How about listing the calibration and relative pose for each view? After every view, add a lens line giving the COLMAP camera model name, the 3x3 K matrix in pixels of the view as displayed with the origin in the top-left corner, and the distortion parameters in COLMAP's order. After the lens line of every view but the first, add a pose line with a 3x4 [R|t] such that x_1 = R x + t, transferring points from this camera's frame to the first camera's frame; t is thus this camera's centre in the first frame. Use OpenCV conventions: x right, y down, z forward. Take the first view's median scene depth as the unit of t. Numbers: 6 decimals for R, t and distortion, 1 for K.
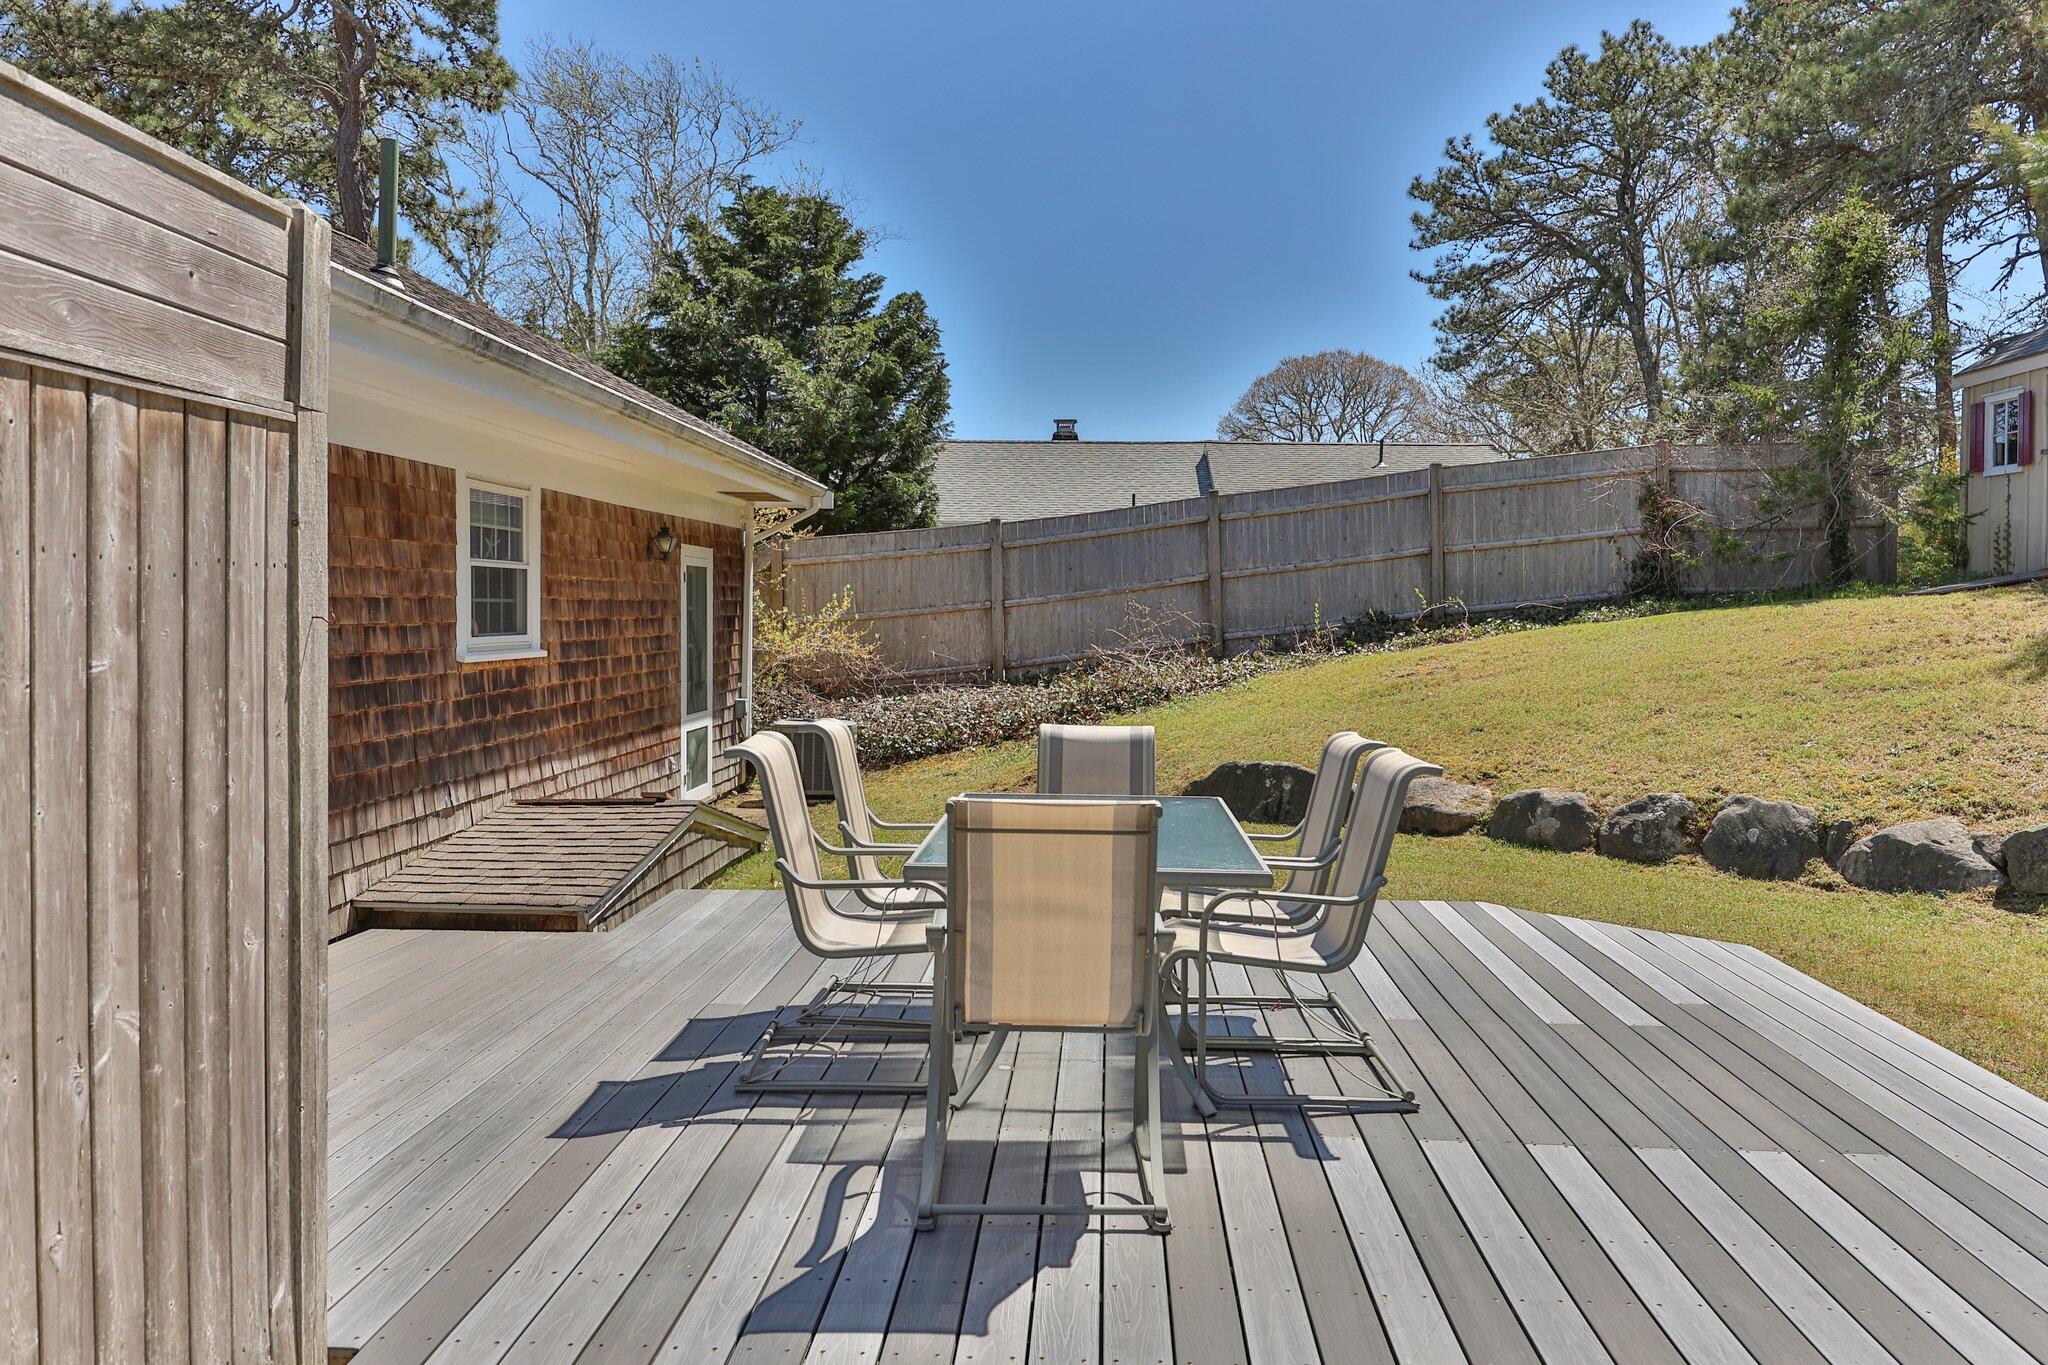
lens RADIAL K [[1506.9, 0, 1076.3], [0, 1506.9, 632.8], [0, 0, 1]] dist [0.024226, -0.020771]
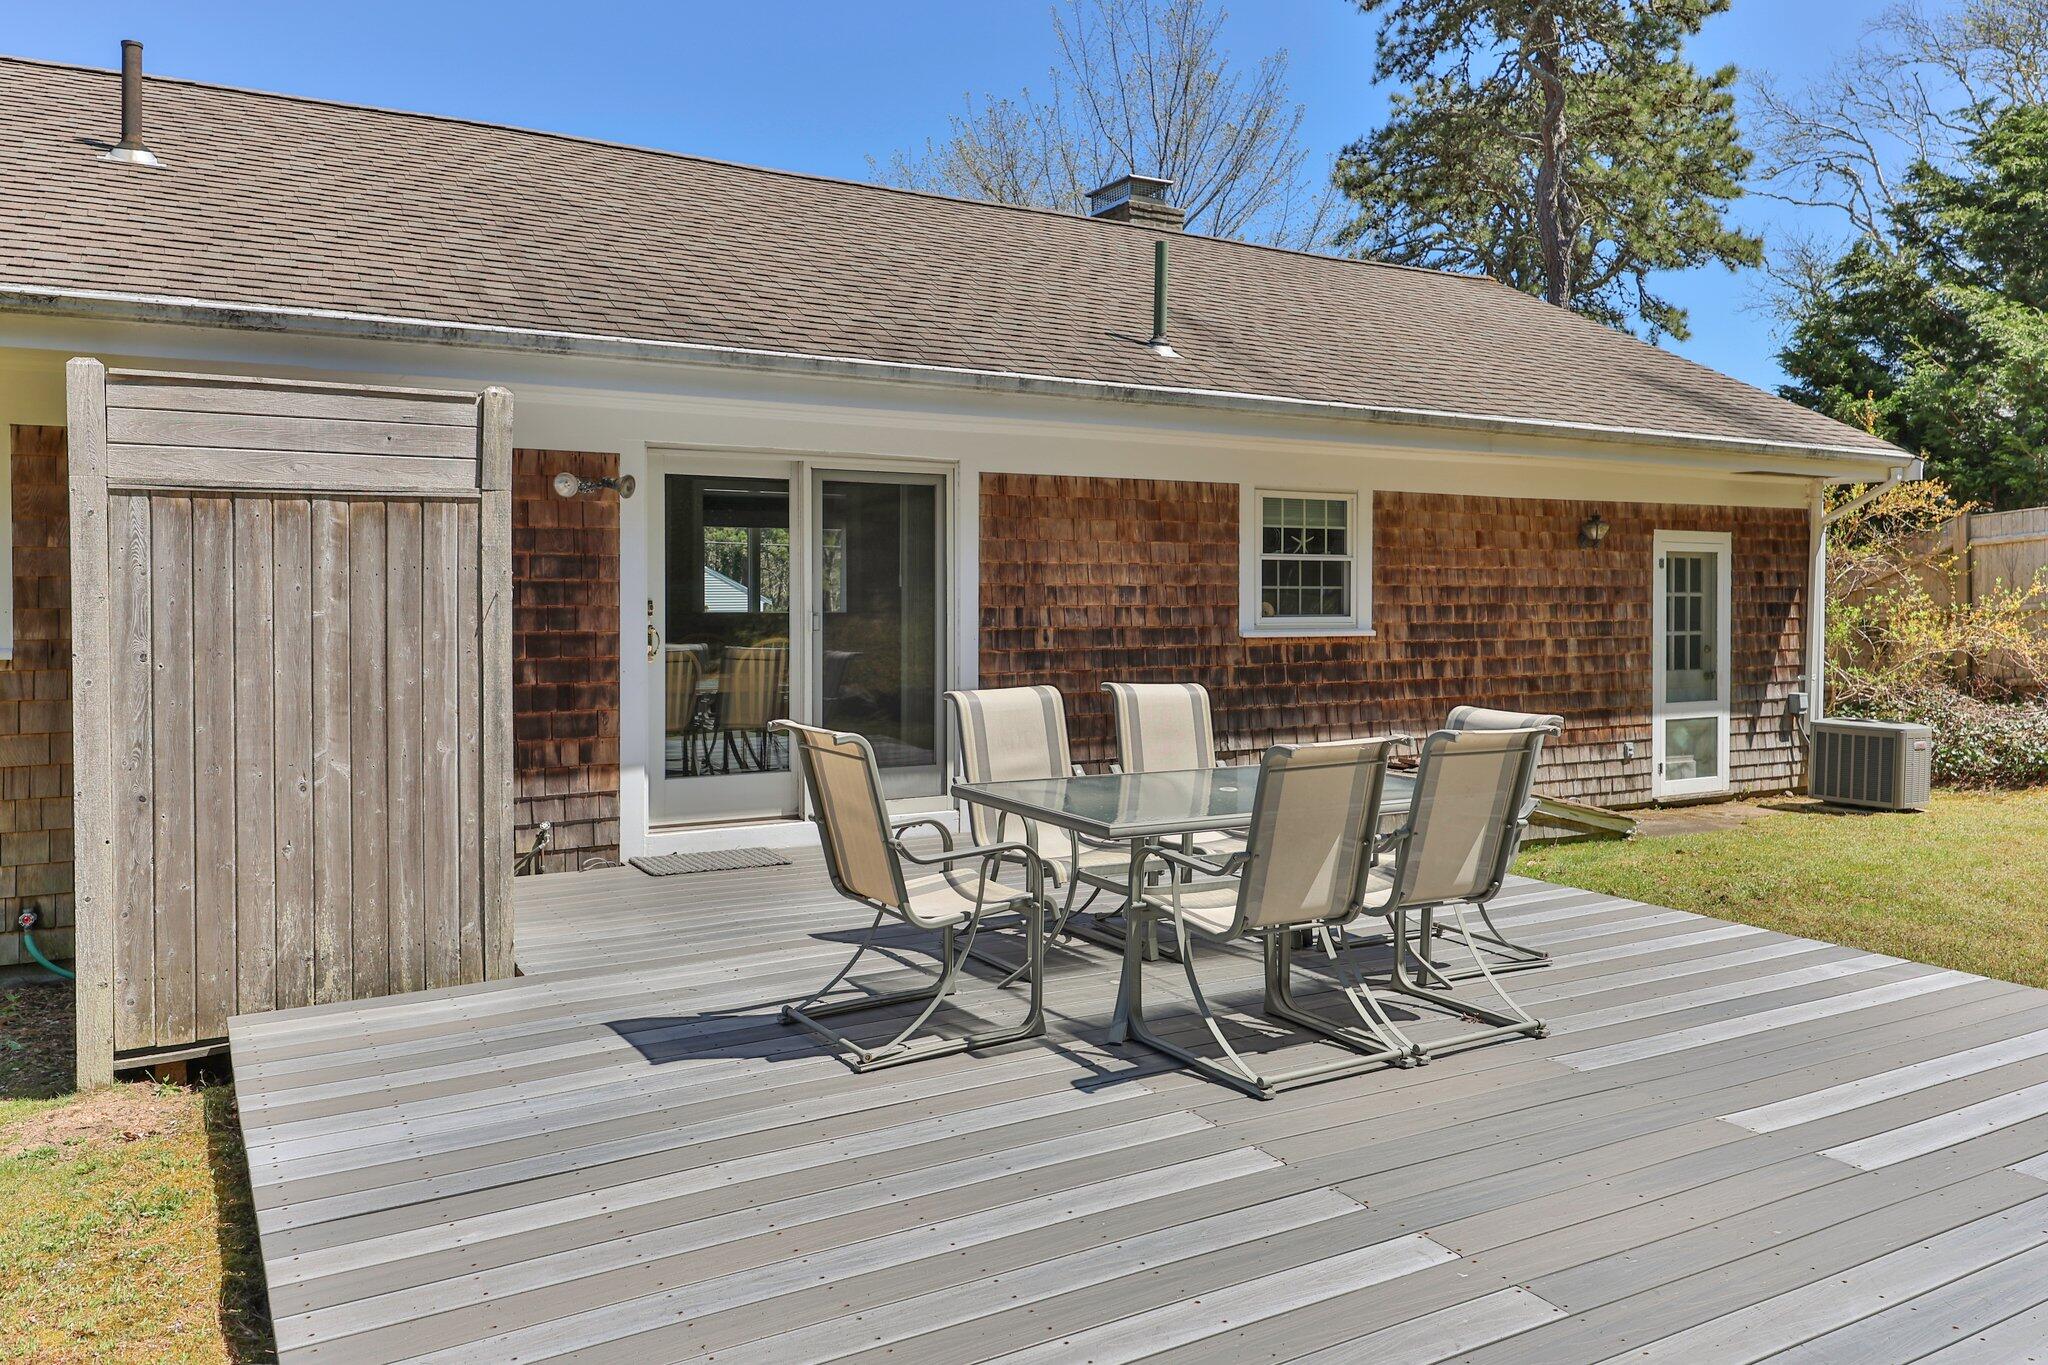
lens RADIAL K [[1444.8, 0, 982.2], [0, 1444.8, 601.2], [0, 0, 1]] dist [0.031045, -0.028501]
pose [[0.518718, -0.000866, -0.854945, 0.342270], [-0.012392, 0.999887, -0.008531, 0.001718], [0.854856, 0.015020, 0.518648, 0.130455]]
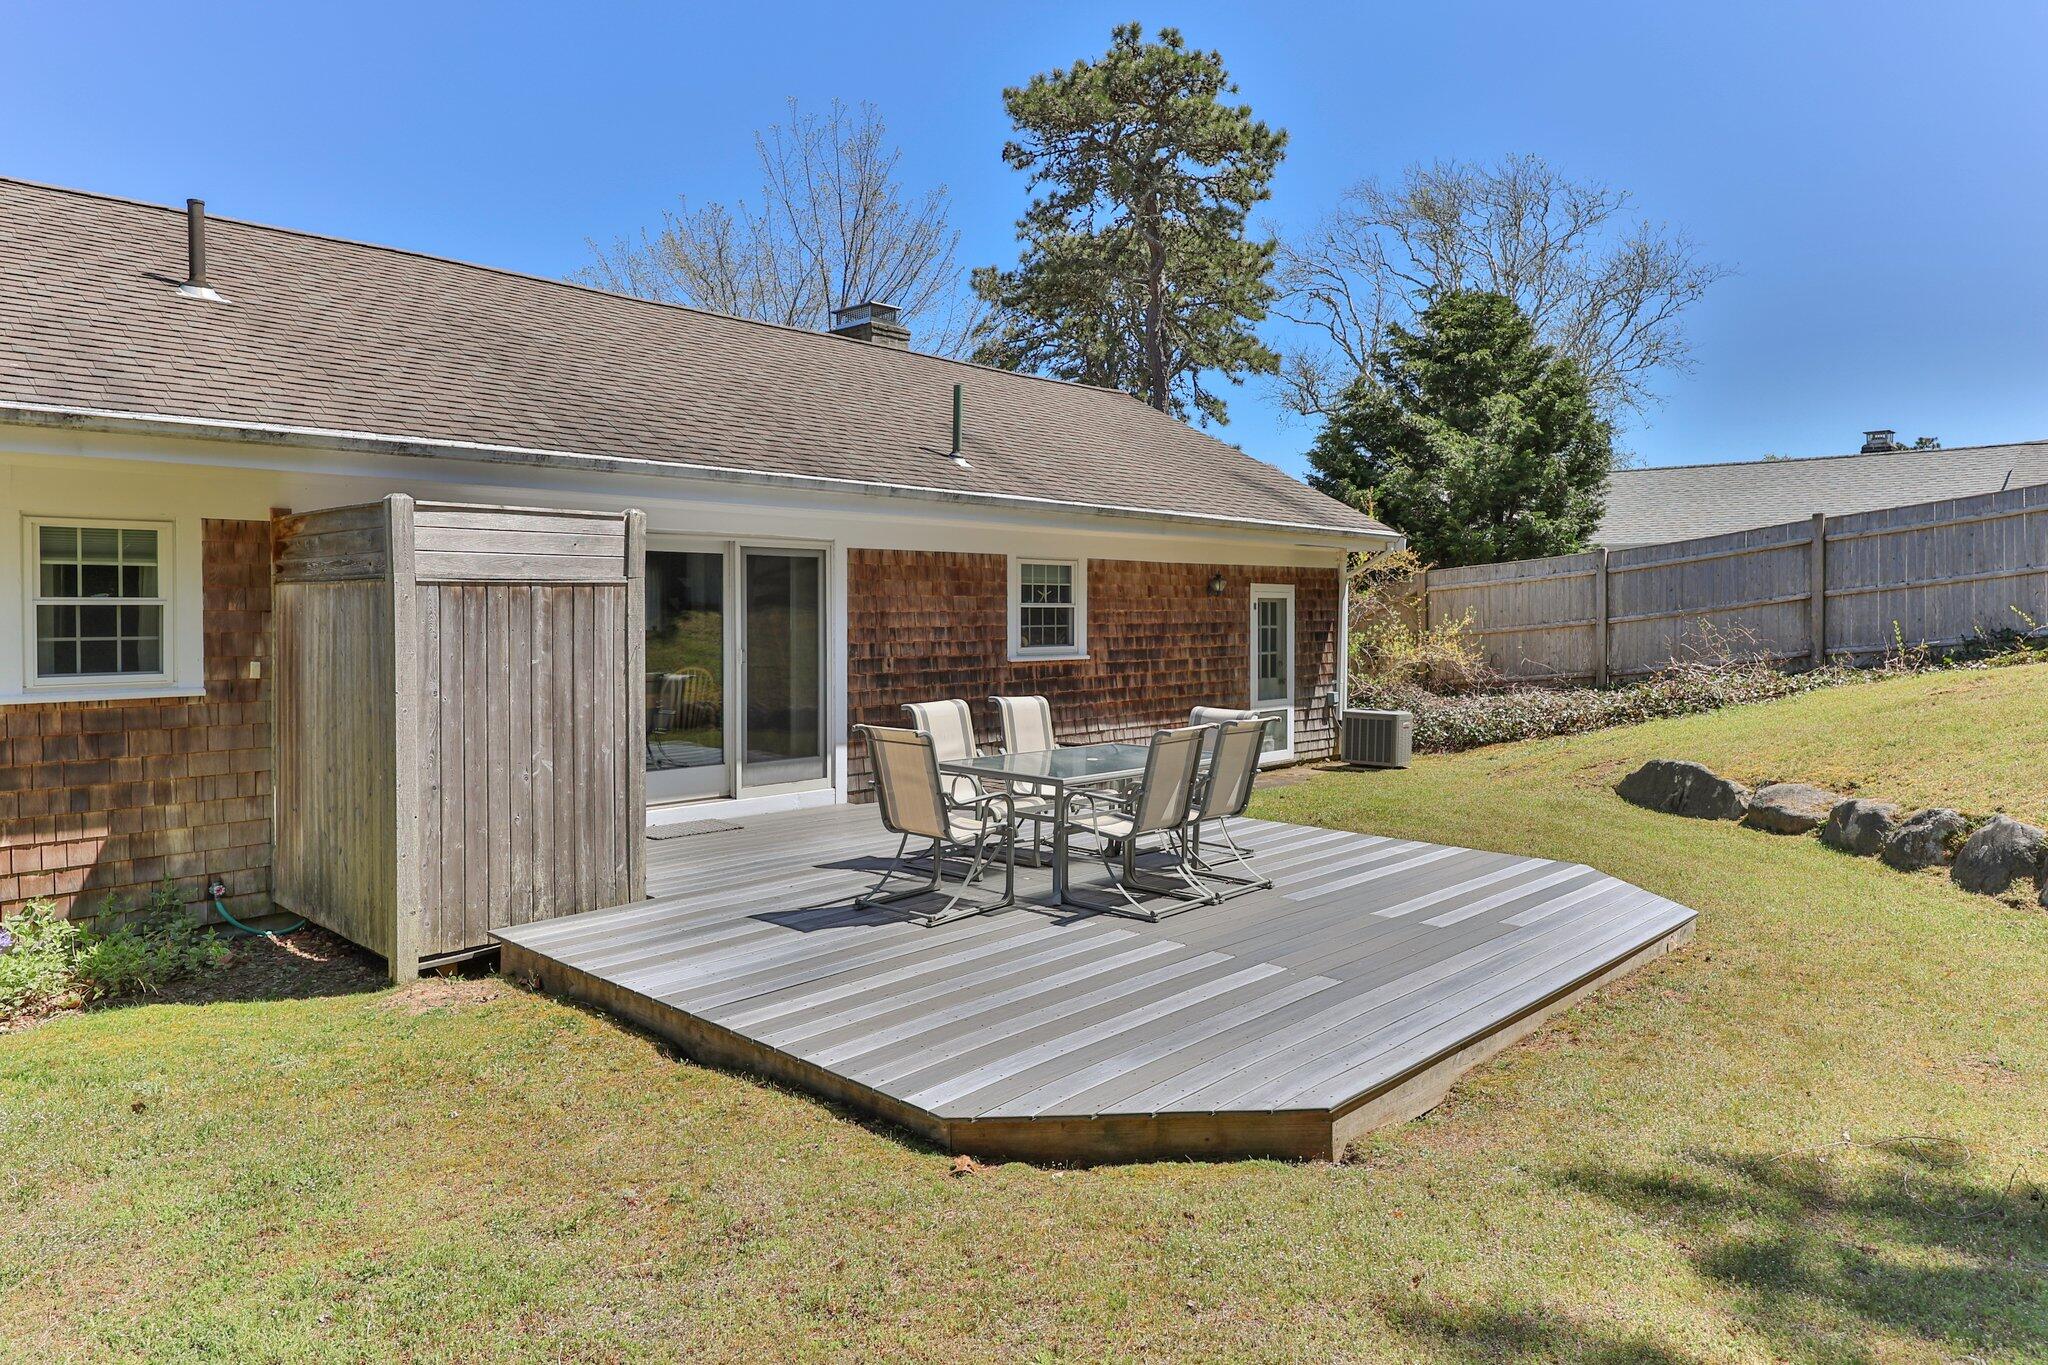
lens RADIAL K [[1282.3, 0, 996.1], [0, 1282.3, 627.9], [0, 0, 1]] dist [0.023365, -0.004207]
pose [[0.743657, 0.003122, -0.668554, 0.406669], [-0.007298, 0.999967, -0.003448, -0.010285], [0.668521, 0.007443, 0.743656, -0.098793]]
